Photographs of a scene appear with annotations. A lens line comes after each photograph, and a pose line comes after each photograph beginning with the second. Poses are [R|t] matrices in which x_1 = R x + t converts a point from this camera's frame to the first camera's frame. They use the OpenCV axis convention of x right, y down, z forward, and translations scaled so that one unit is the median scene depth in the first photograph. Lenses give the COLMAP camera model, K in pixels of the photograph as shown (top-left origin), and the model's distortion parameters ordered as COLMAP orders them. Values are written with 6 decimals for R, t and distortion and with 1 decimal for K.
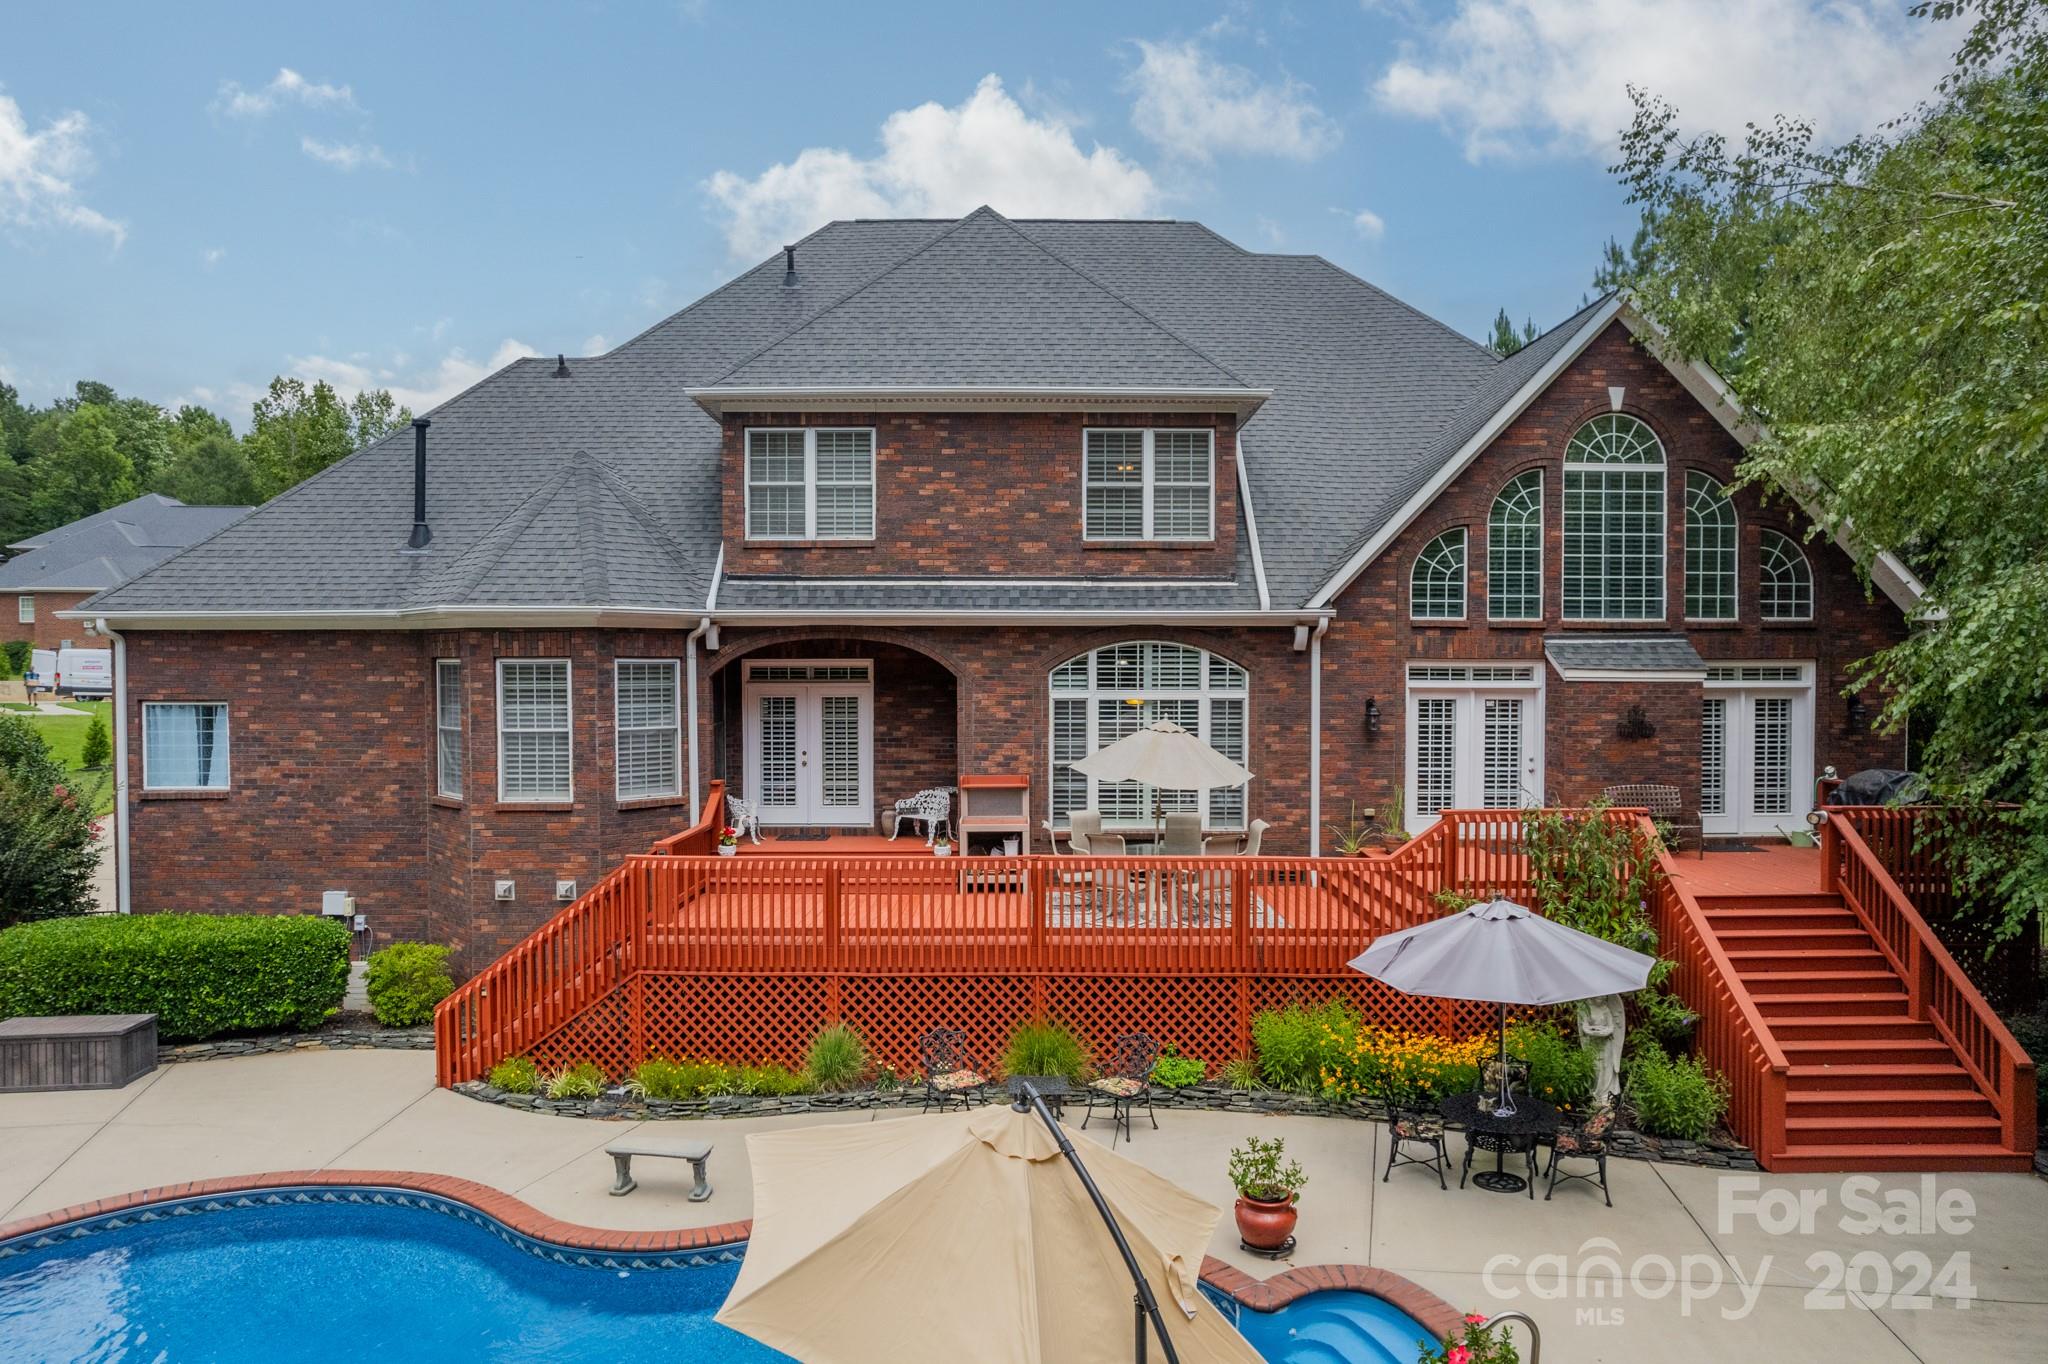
lens RADIAL K [[1325.3, 0, 1024.0], [0, 1325.3, 682.0], [0, 0, 1]] dist [-0.078423, 0.079219]
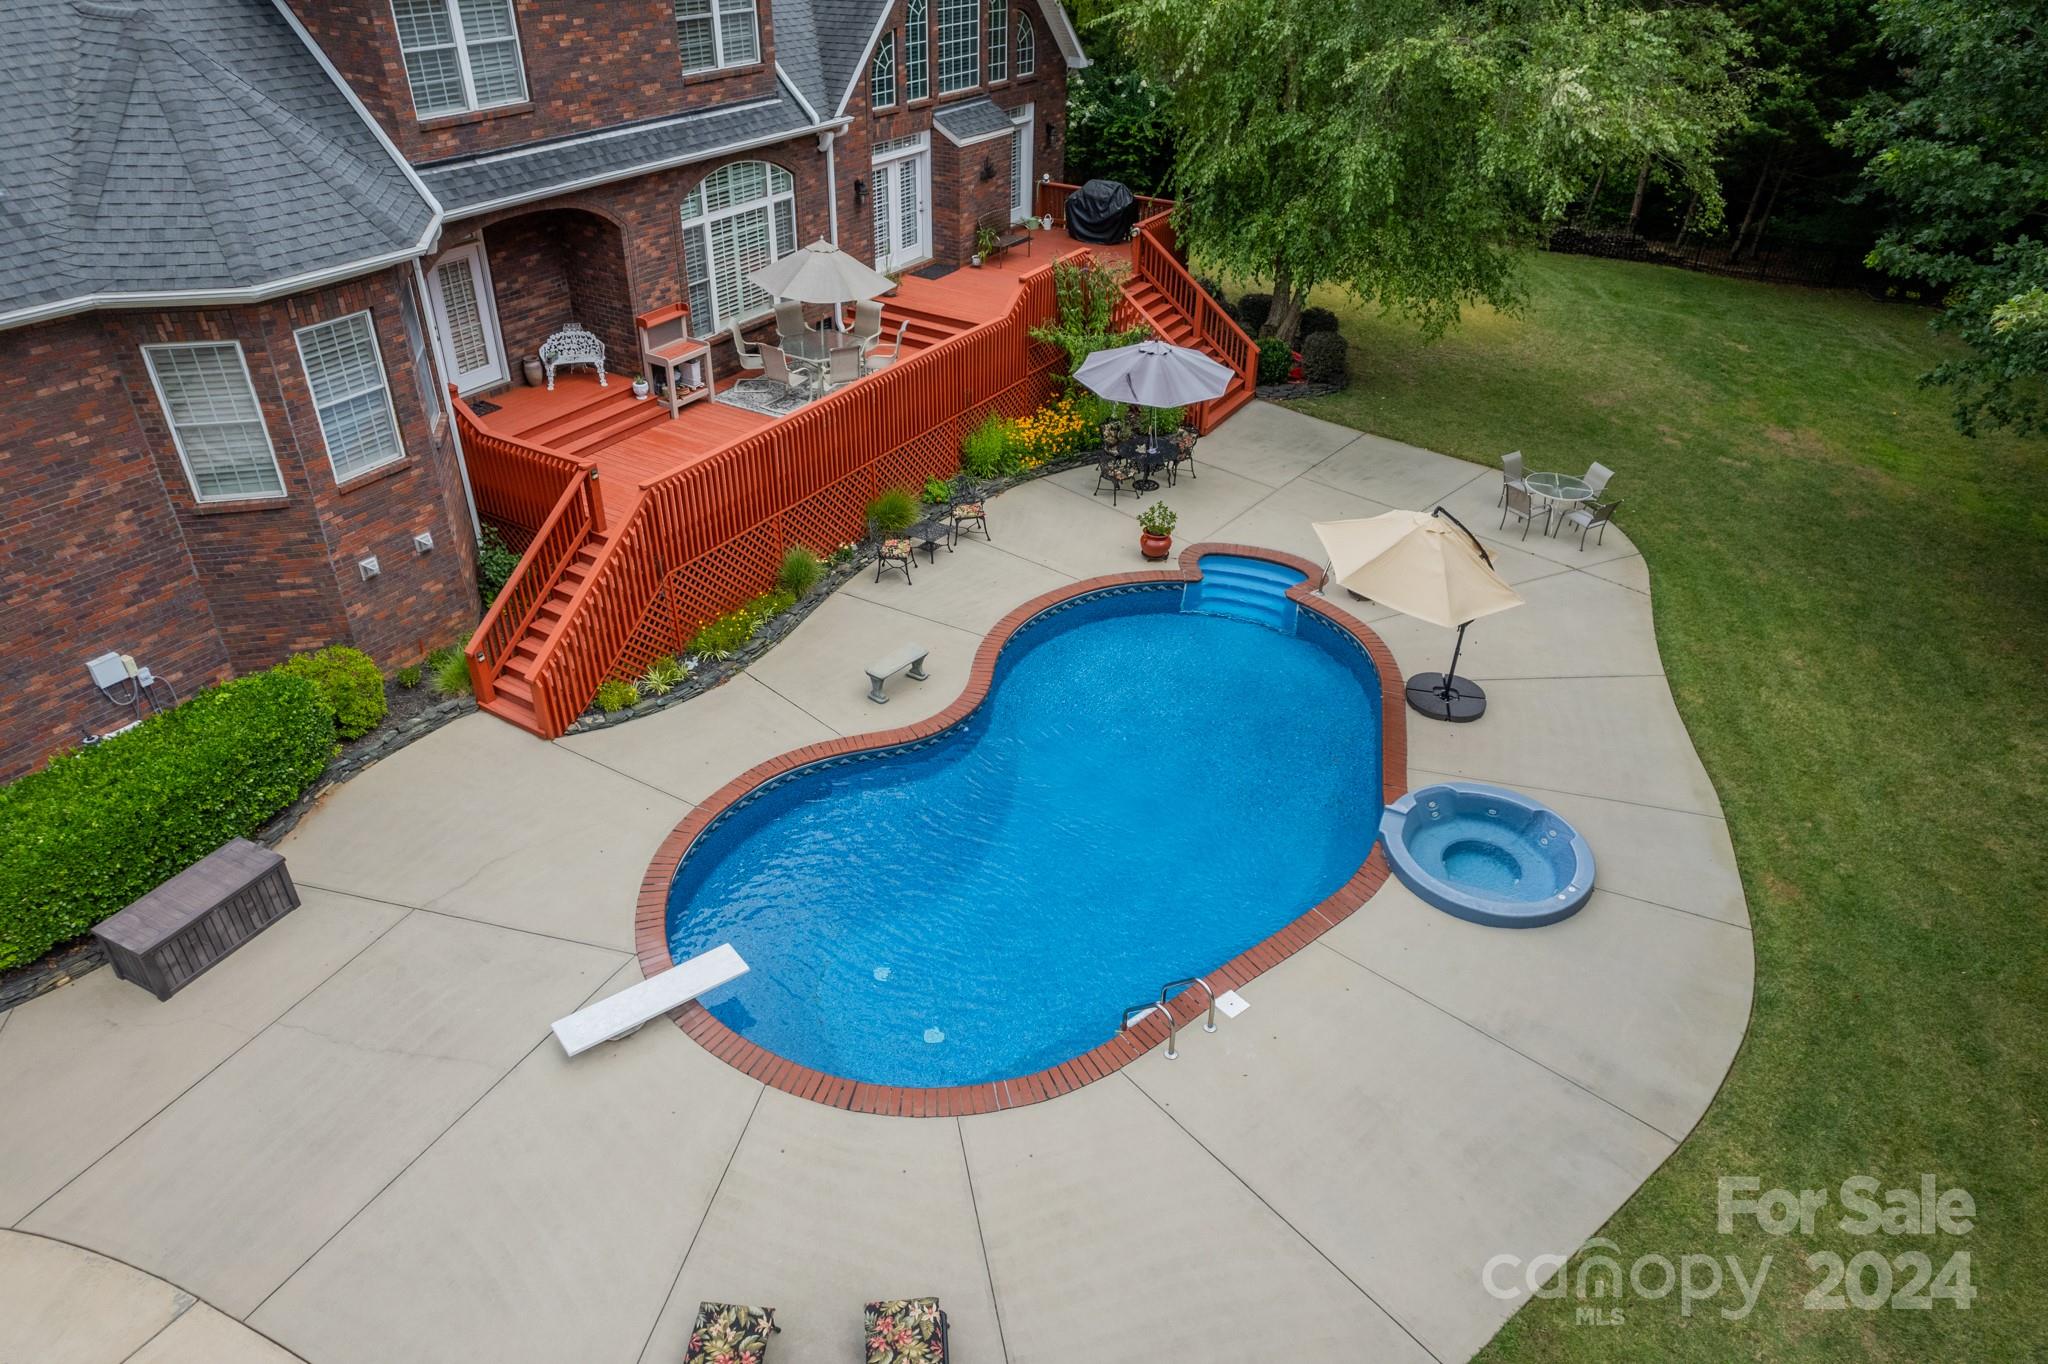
lens RADIAL K [[1325.3, 0, 1024.0], [0, 1325.3, 682.0], [0, 0, 1]] dist [-0.078423, 0.079219]
pose [[0.521605, -0.453751, 0.722522, -0.814691], [-0.004766, 0.845288, 0.534290, -0.261319], [-0.853174, -0.282132, 0.438744, 0.145666]]
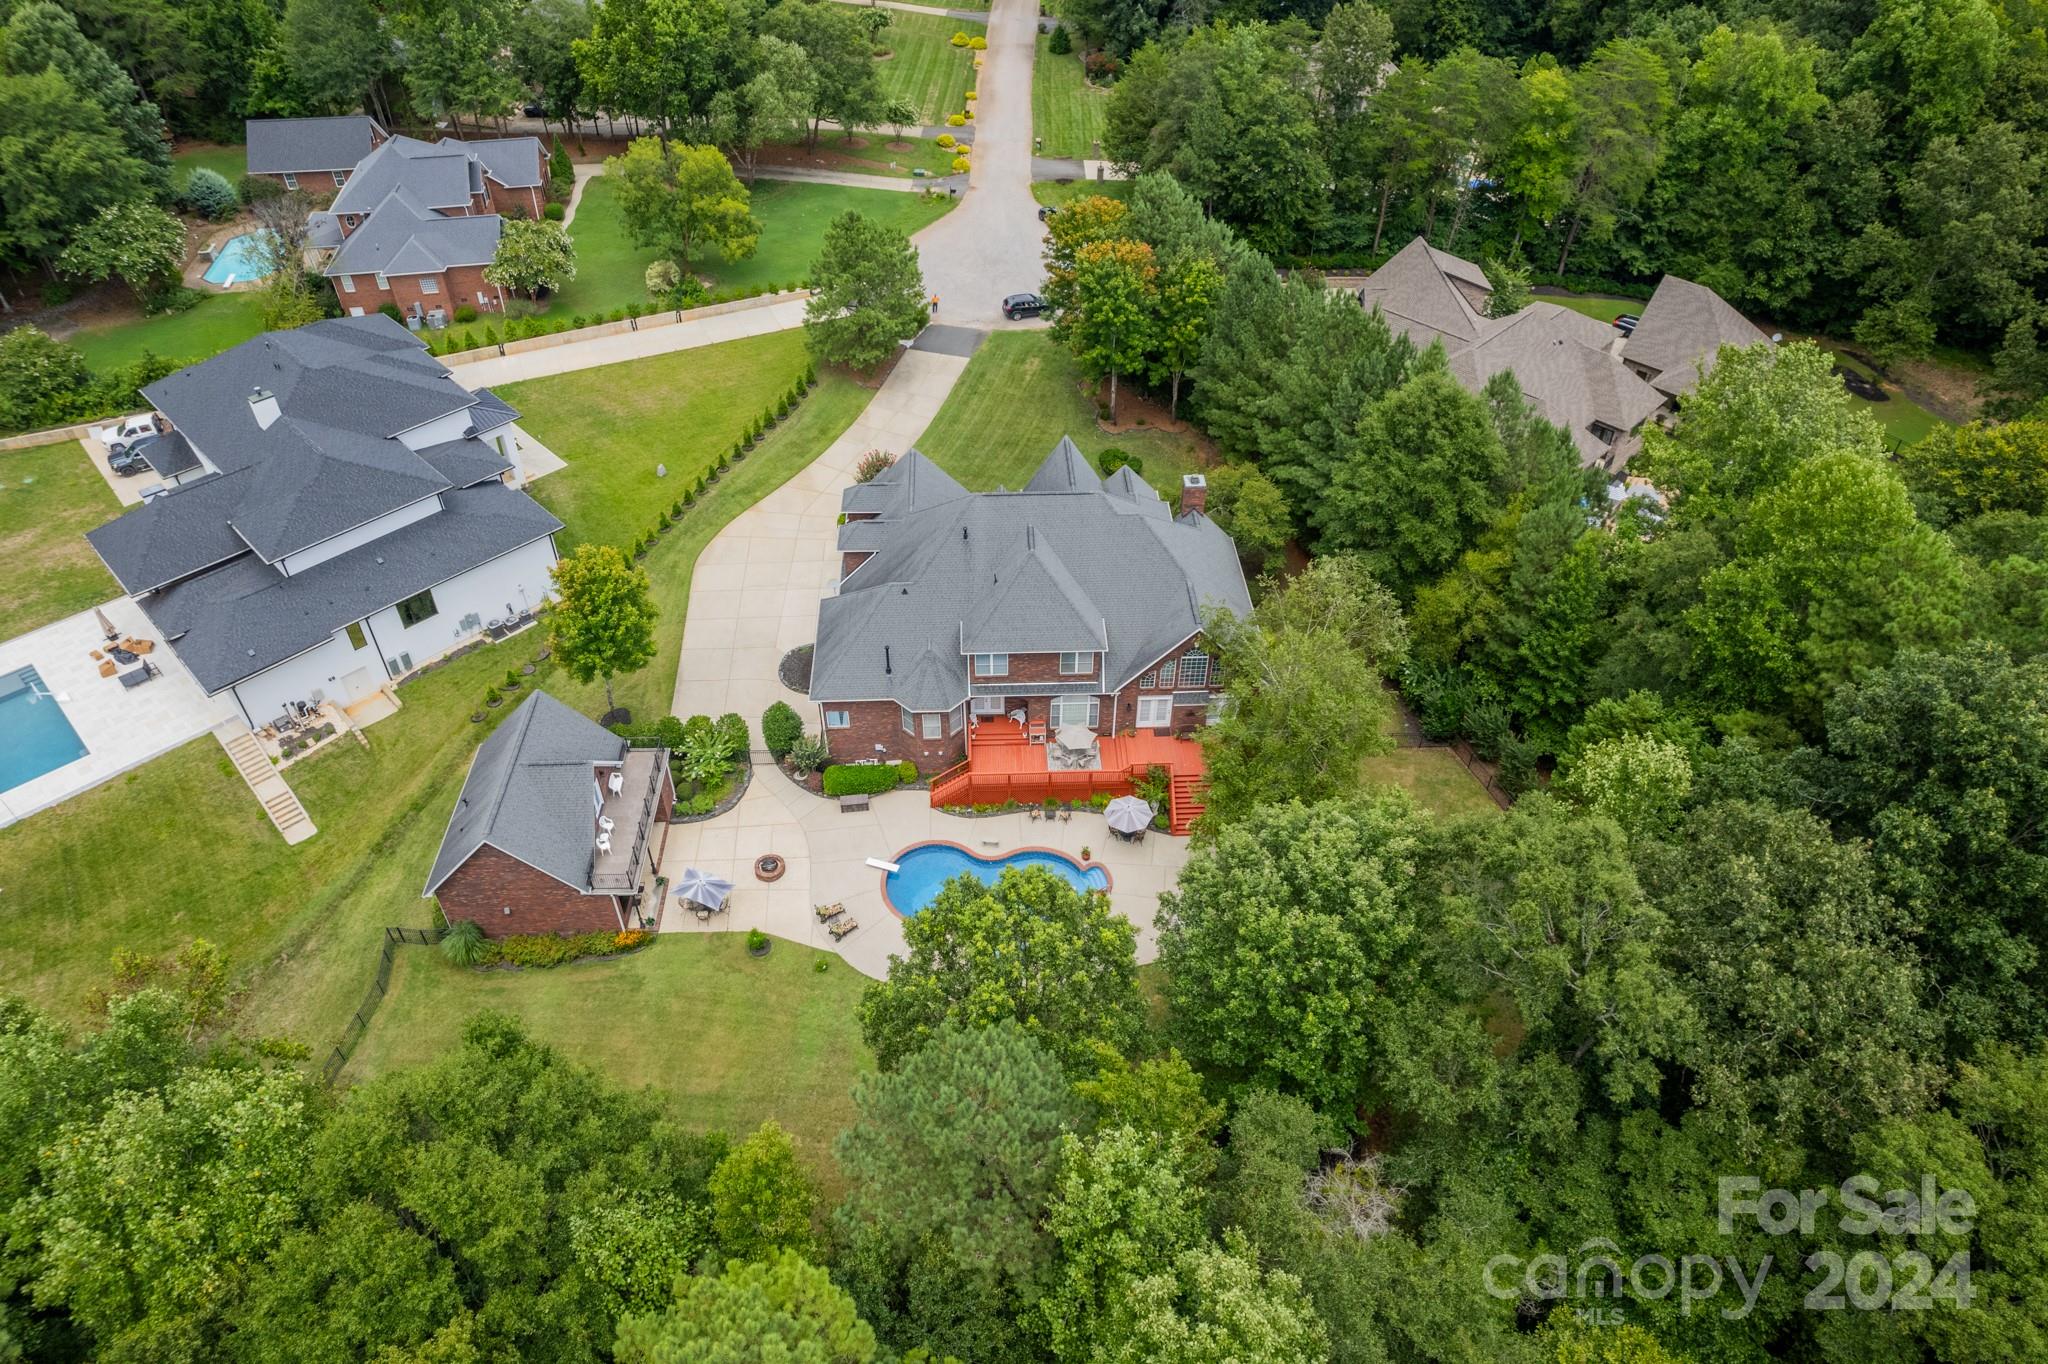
lens RADIAL K [[1325.3, 0, 1024.0], [0, 1325.3, 682.0], [0, 0, 1]] dist [-0.078423, 0.079219]
pose [[0.999288, -0.025916, 0.027407, -0.166103], [0.001849, 0.759376, 0.650650, -2.732460], [-0.037675, -0.650136, 0.758883, -2.088466]]
